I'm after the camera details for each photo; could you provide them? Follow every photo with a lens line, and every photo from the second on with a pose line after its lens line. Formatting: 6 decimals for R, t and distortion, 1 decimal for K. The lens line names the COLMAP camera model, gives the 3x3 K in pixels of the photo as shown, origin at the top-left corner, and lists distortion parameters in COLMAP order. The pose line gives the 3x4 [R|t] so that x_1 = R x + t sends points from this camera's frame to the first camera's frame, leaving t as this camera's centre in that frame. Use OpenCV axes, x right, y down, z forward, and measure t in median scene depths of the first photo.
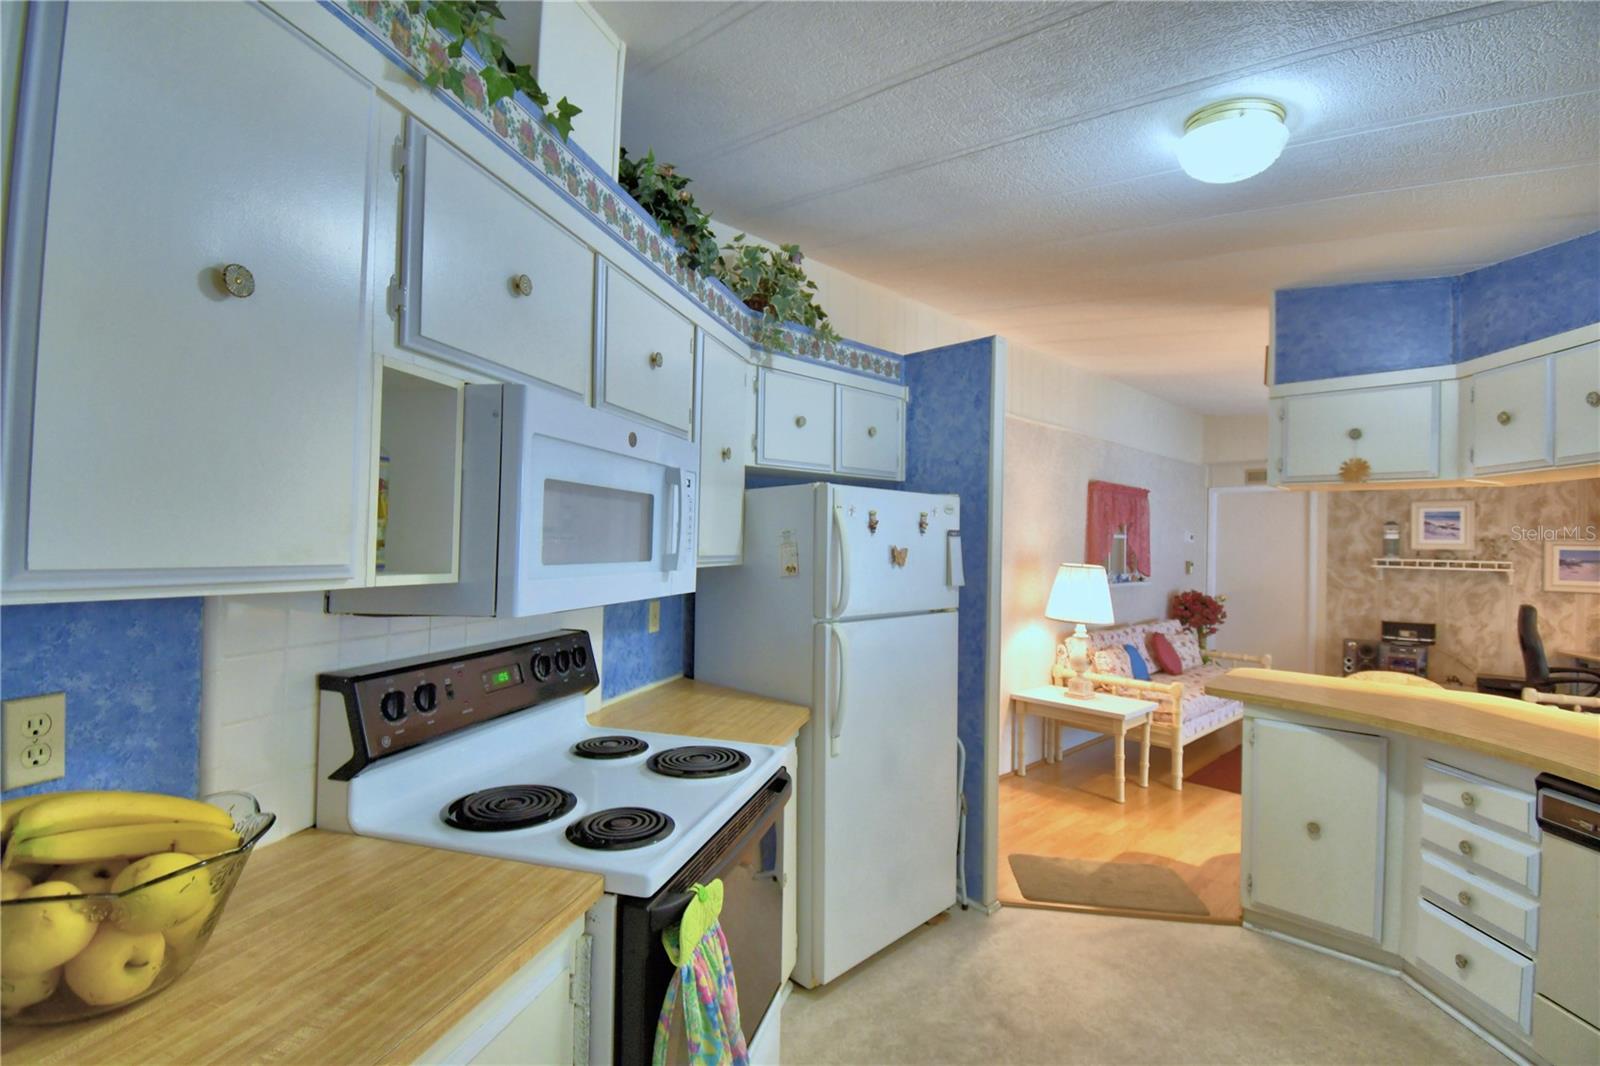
lens RADIAL K [[722.5, 0, 795.0], [0, 722.5, 536.2], [0, 0, 1]] dist [0.026531, -0.030391]
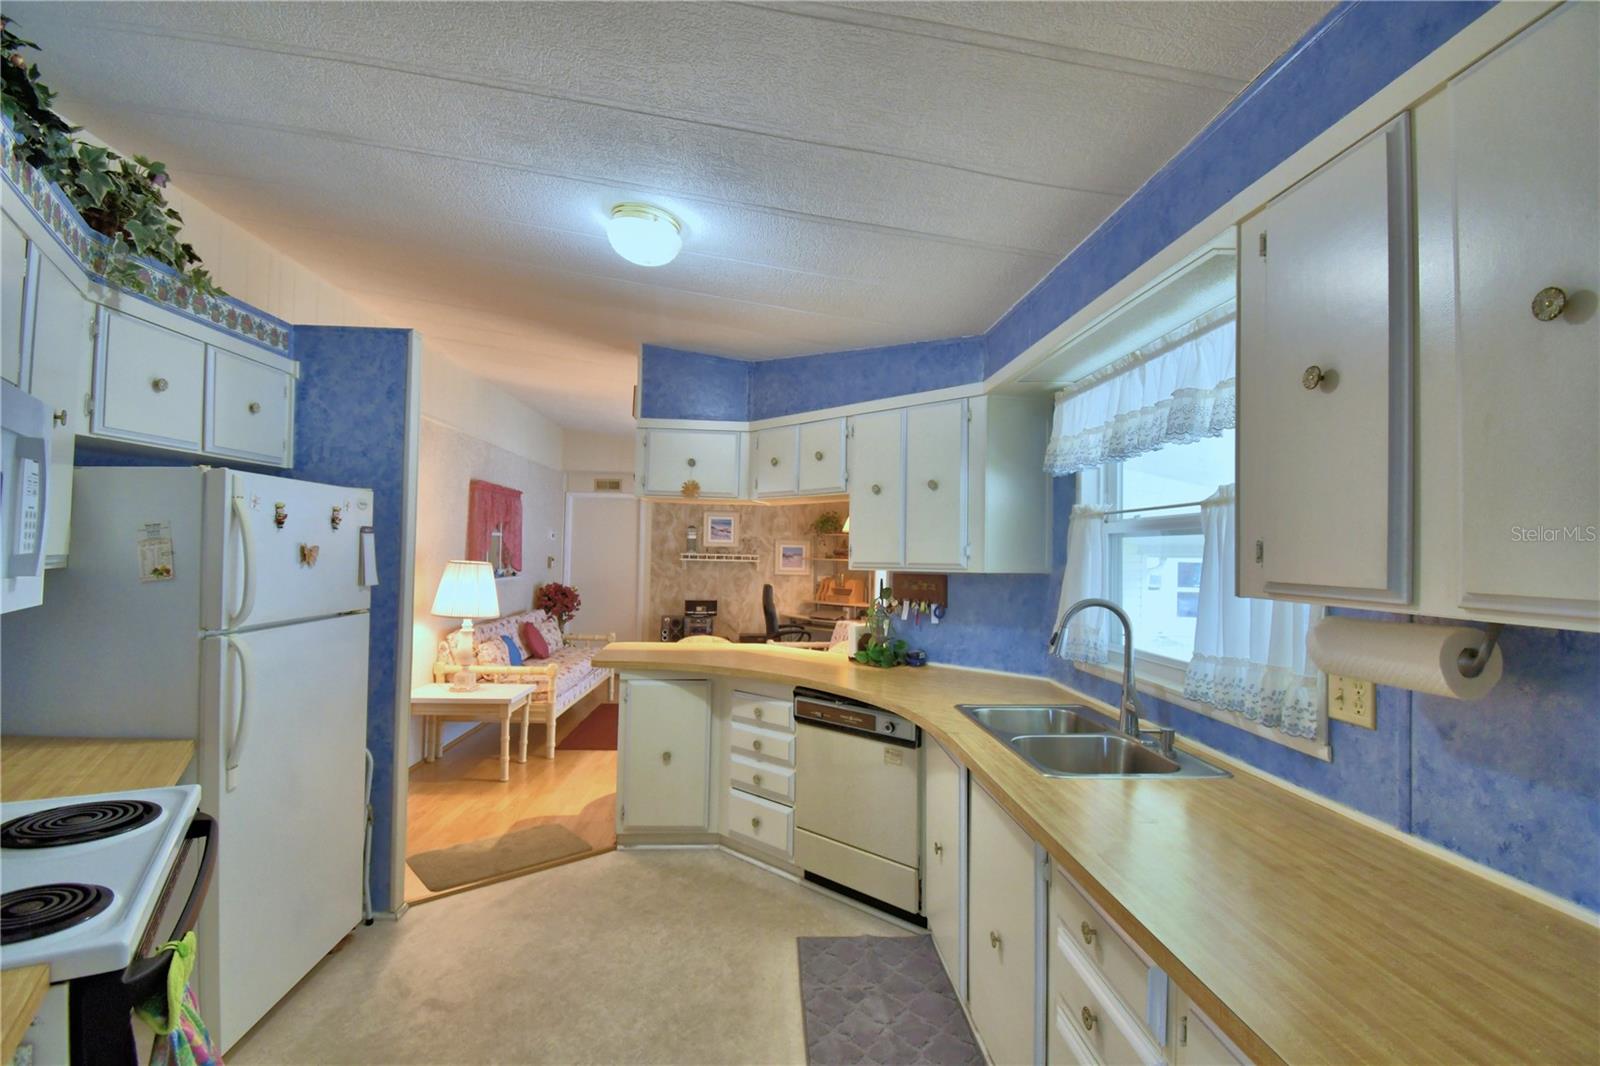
lens RADIAL K [[722.5, 0, 795.0], [0, 722.5, 536.2], [0, 0, 1]] dist [0.026531, -0.030391]
pose [[0.656540, 0.011916, 0.754197, -0.117224], [-0.015798, 0.999873, -0.002045, -0.002272], [-0.754126, -0.010572, 0.656645, -0.039220]]
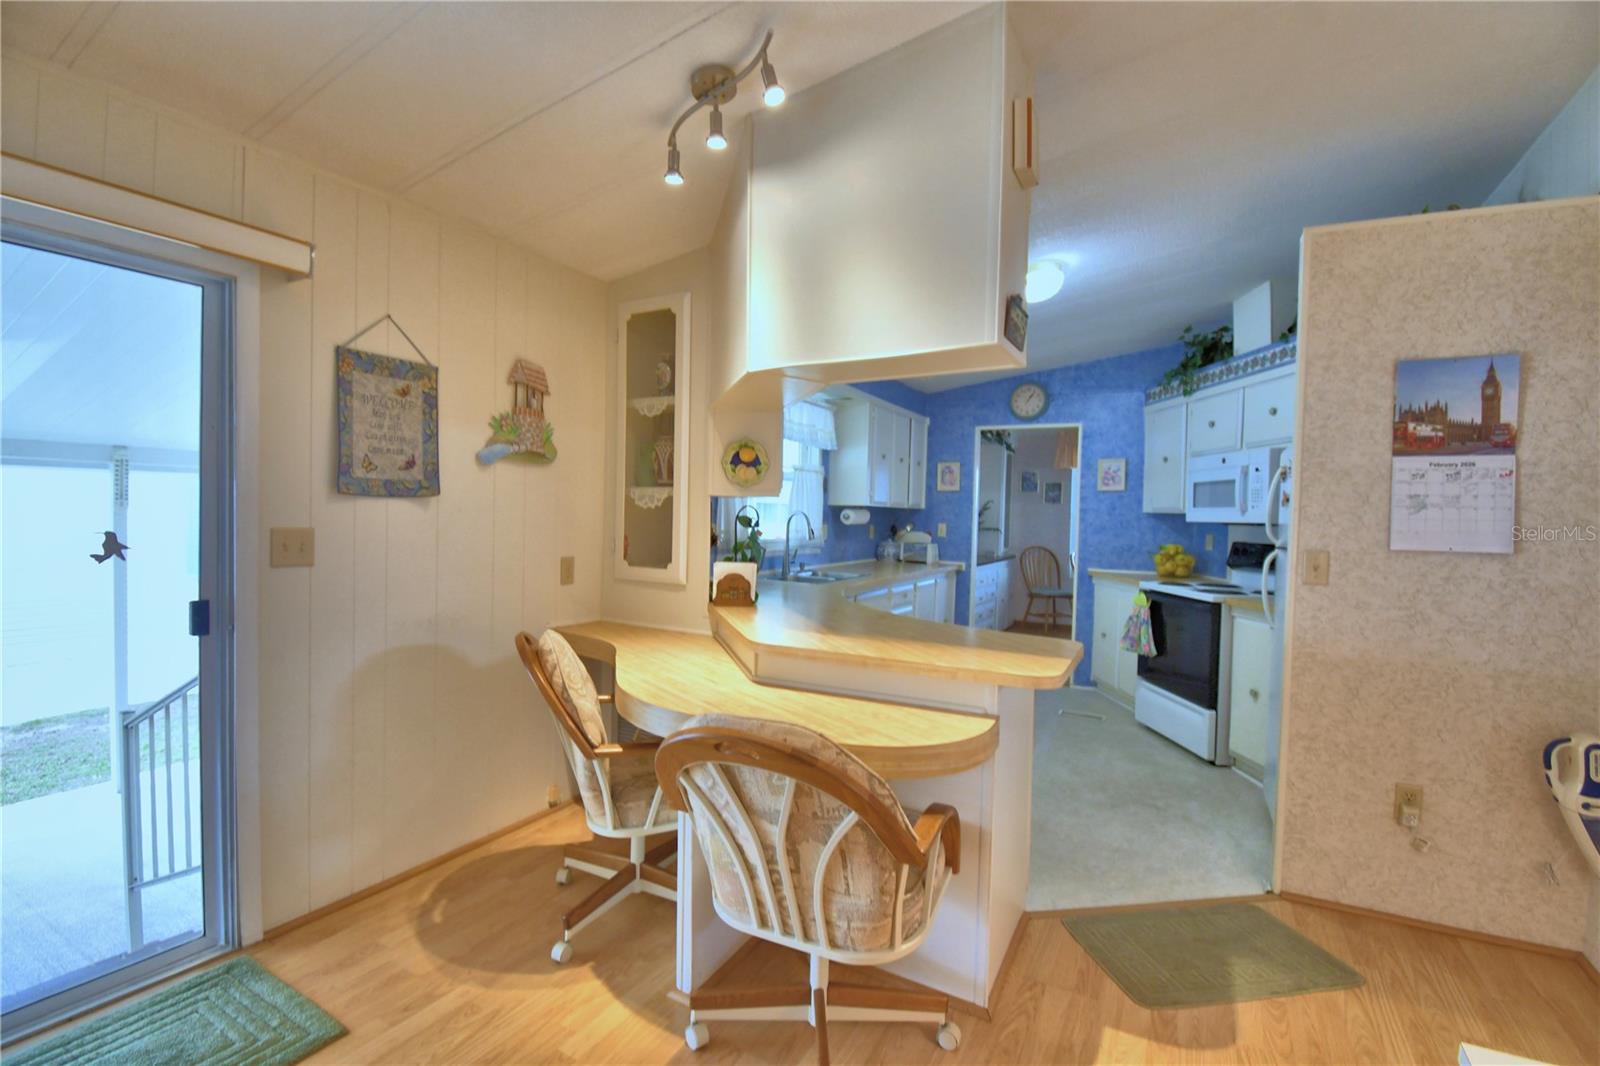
lens RADIAL K [[699.3, 0, 792.6], [0, 699.3, 532.2], [0, 0, 1]] dist [0.020748, -0.025910]
pose [[-0.959246, -0.035429, -0.280344, 1.027040], [-0.039959, 0.999147, 0.010457, 0.082635], [0.279734, 0.021233, -0.959843, 1.557460]]
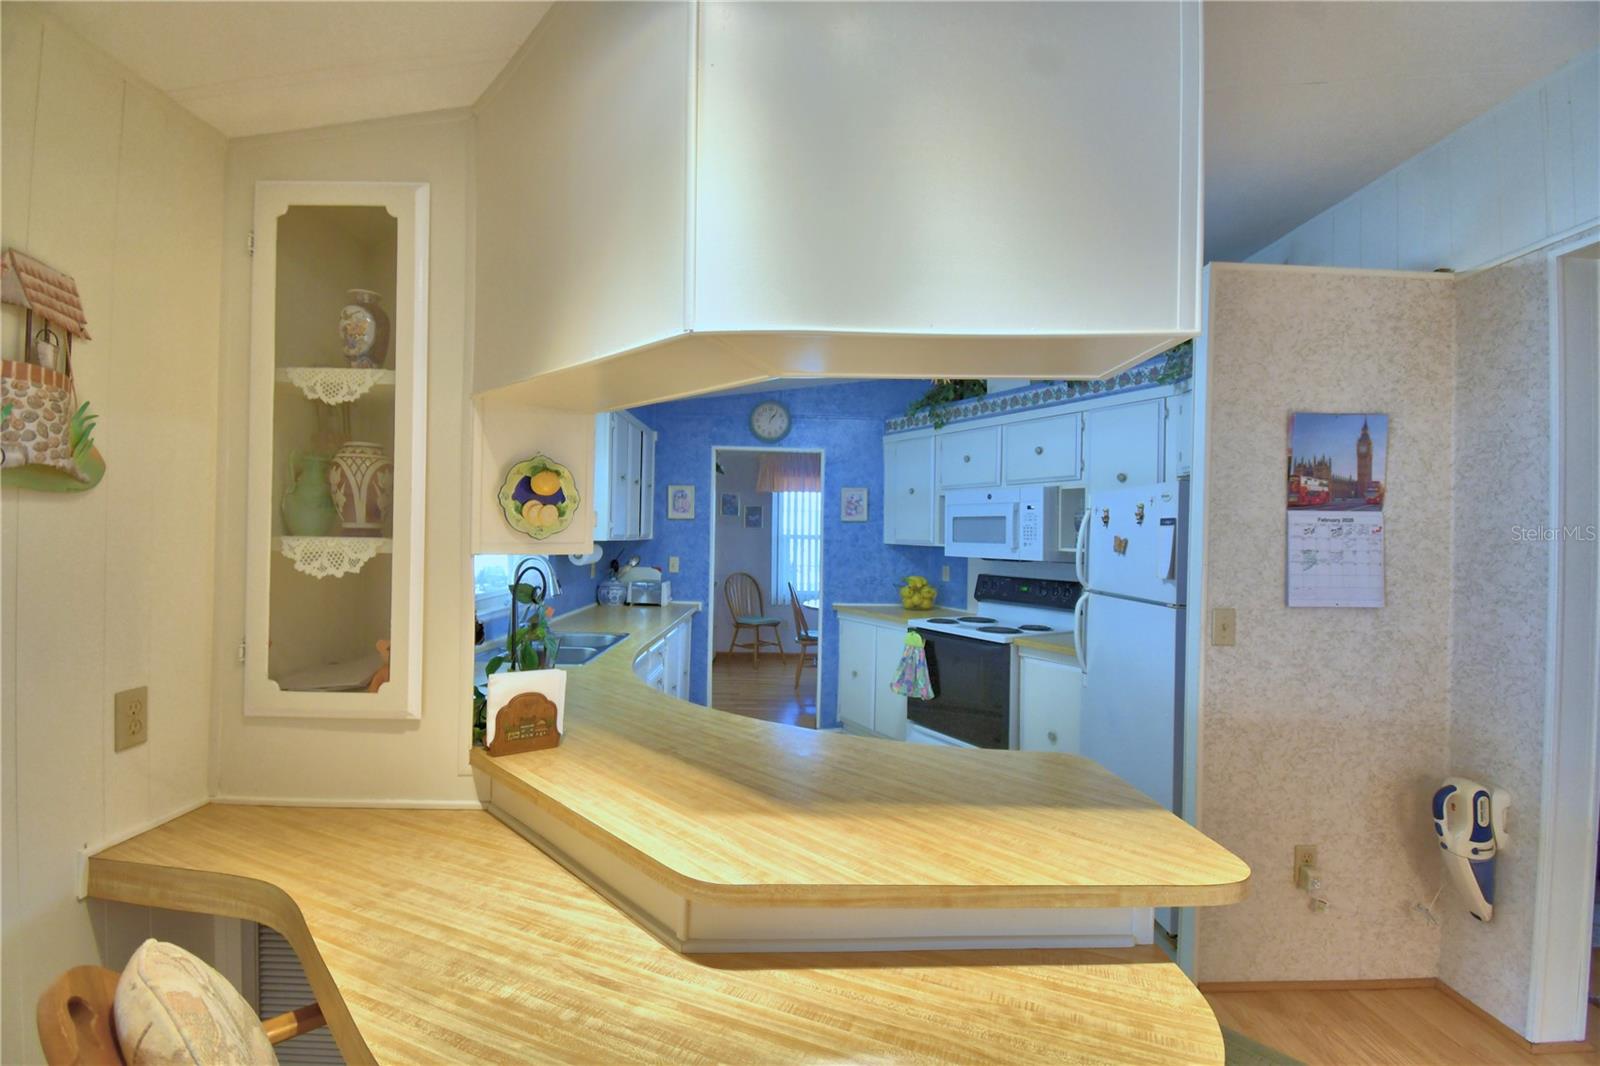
lens RADIAL K [[699.0, 0, 793.4], [0, 699.0, 534.9], [0, 0, 1]] dist [0.023460, -0.028555]
pose [[-0.691256, -0.031687, -0.721915, 1.085682], [-0.024231, 0.999493, -0.020669, 0.037580], [0.722204, 0.003205, -0.691673, 1.156791]]
